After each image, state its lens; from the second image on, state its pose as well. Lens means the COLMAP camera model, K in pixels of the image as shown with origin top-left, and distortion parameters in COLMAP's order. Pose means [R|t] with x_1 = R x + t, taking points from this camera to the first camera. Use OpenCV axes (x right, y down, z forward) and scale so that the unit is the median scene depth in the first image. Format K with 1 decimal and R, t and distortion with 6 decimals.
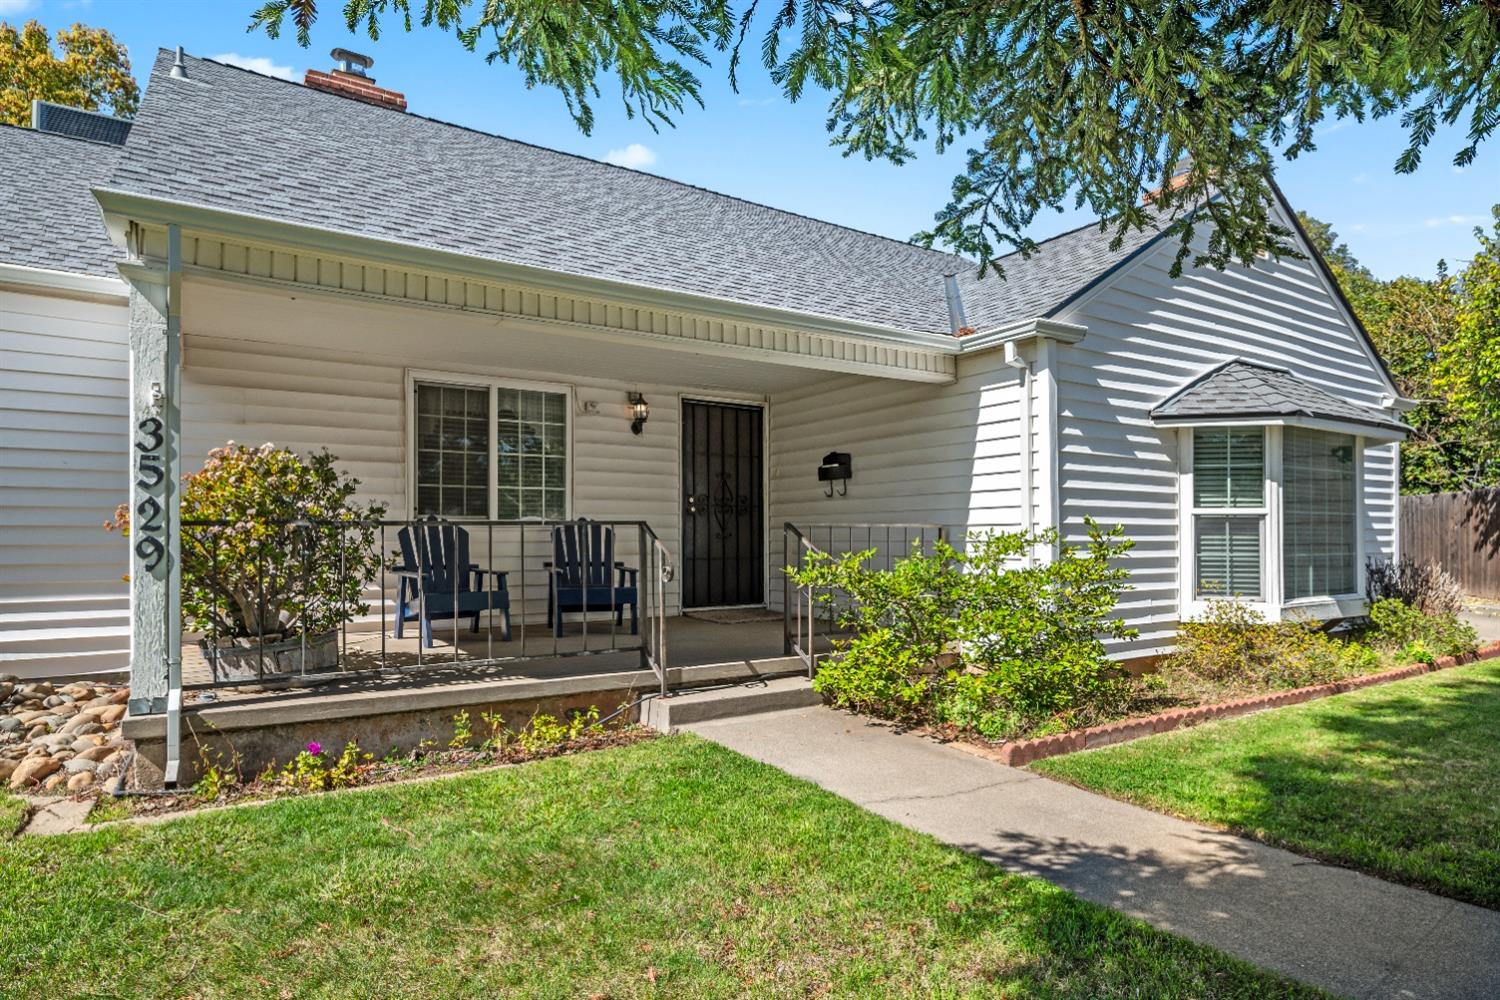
lens RADIAL K [[840.4, 0, 748.0], [0, 840.4, 533.8], [0, 0, 1]] dist [-0.007718, 0.000742]
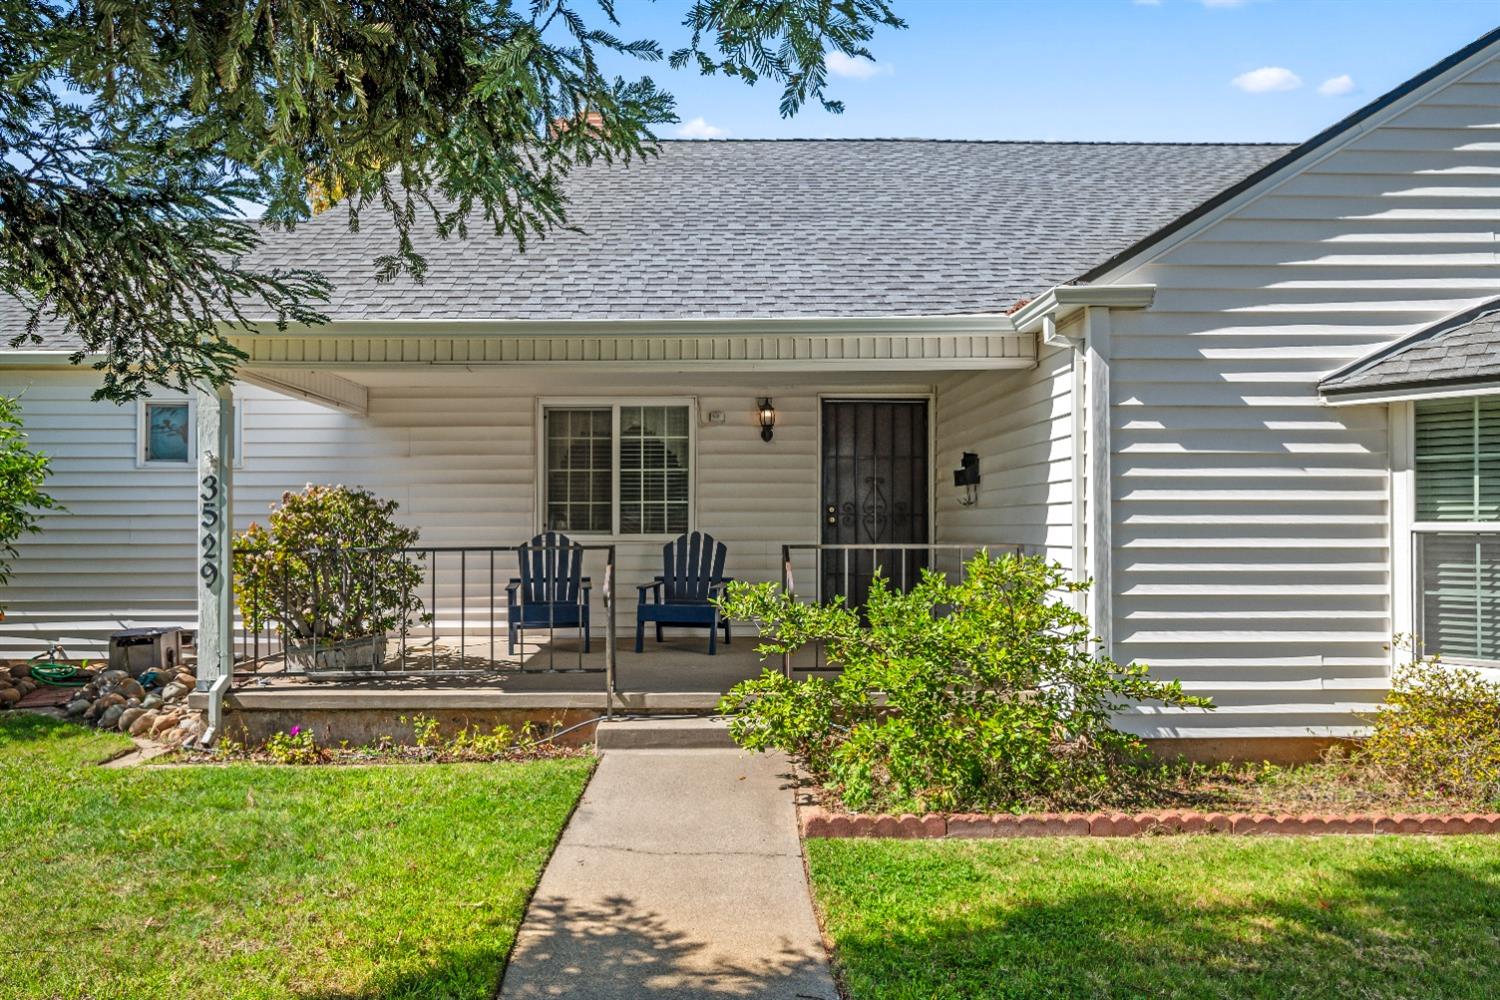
lens RADIAL K [[964.2, 0, 717.8], [0, 964.2, 521.4], [0, 0, 1]] dist [-0.007812, 0.000047]
pose [[0.846252, -0.004272, -0.532765, 0.506809], [0.004601, 0.999989, -0.000710, -0.035938], [0.532763, -0.001851, 0.846263, 0.067694]]
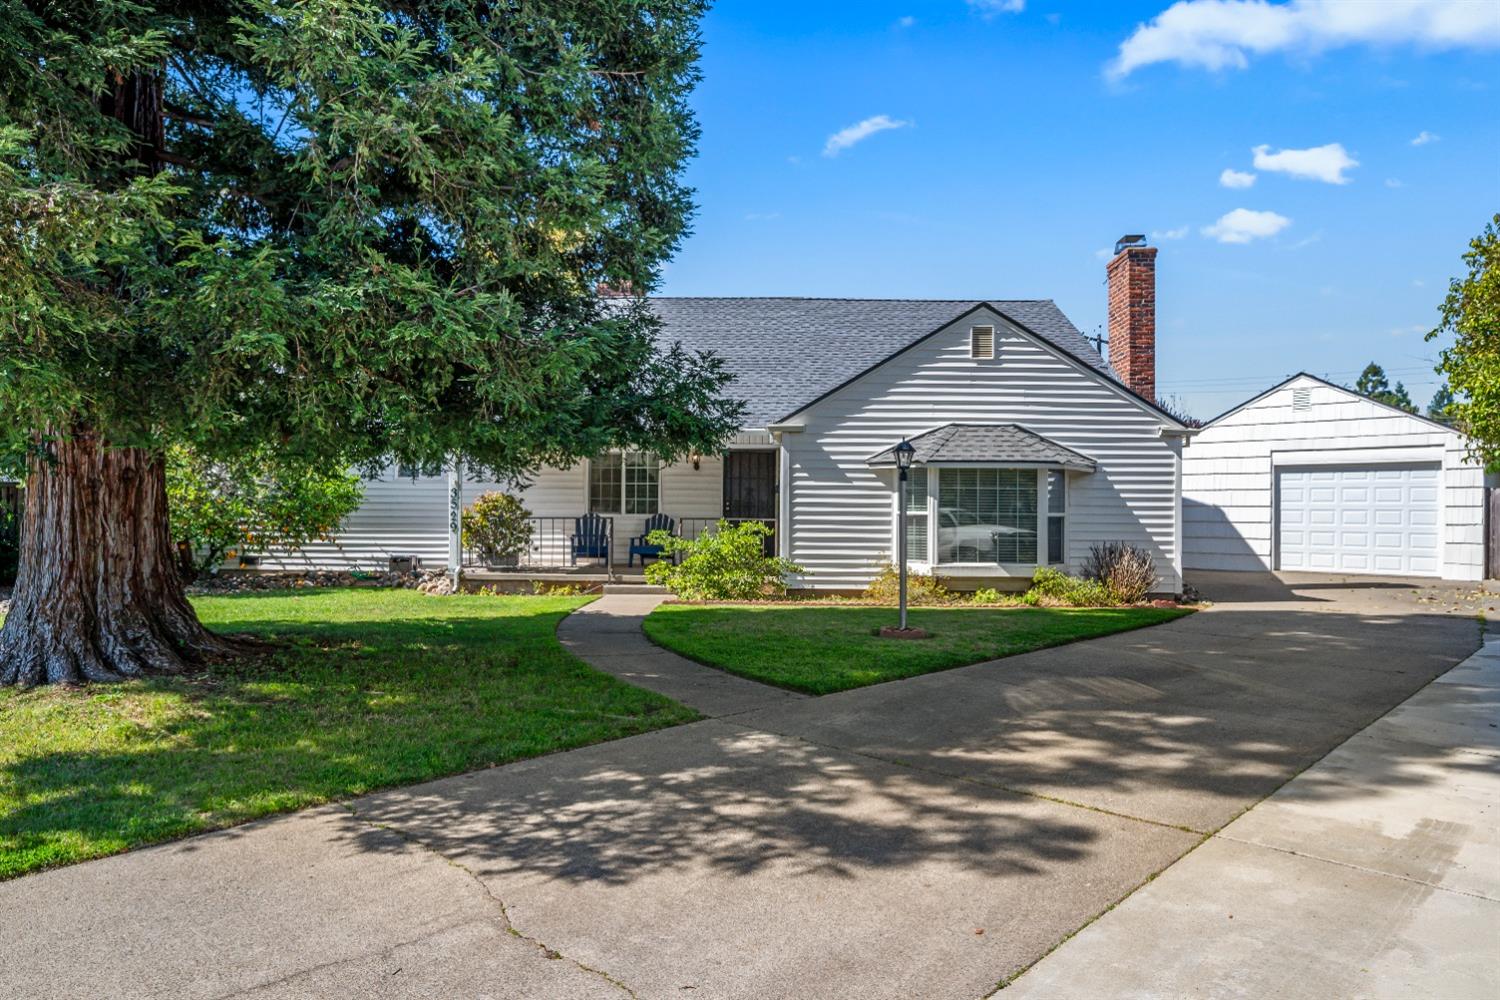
lens RADIAL K [[964.2, 0, 751.0], [0, 964.2, 502.0], [0, 0, 1]] dist [-0.007812, 0.000047]
pose [[0.827898, 0.000798, -0.560878, 1.559506], [-0.006916, 0.999937, -0.008786, -0.032616], [0.560836, 0.011153, 0.827852, -0.990309]]
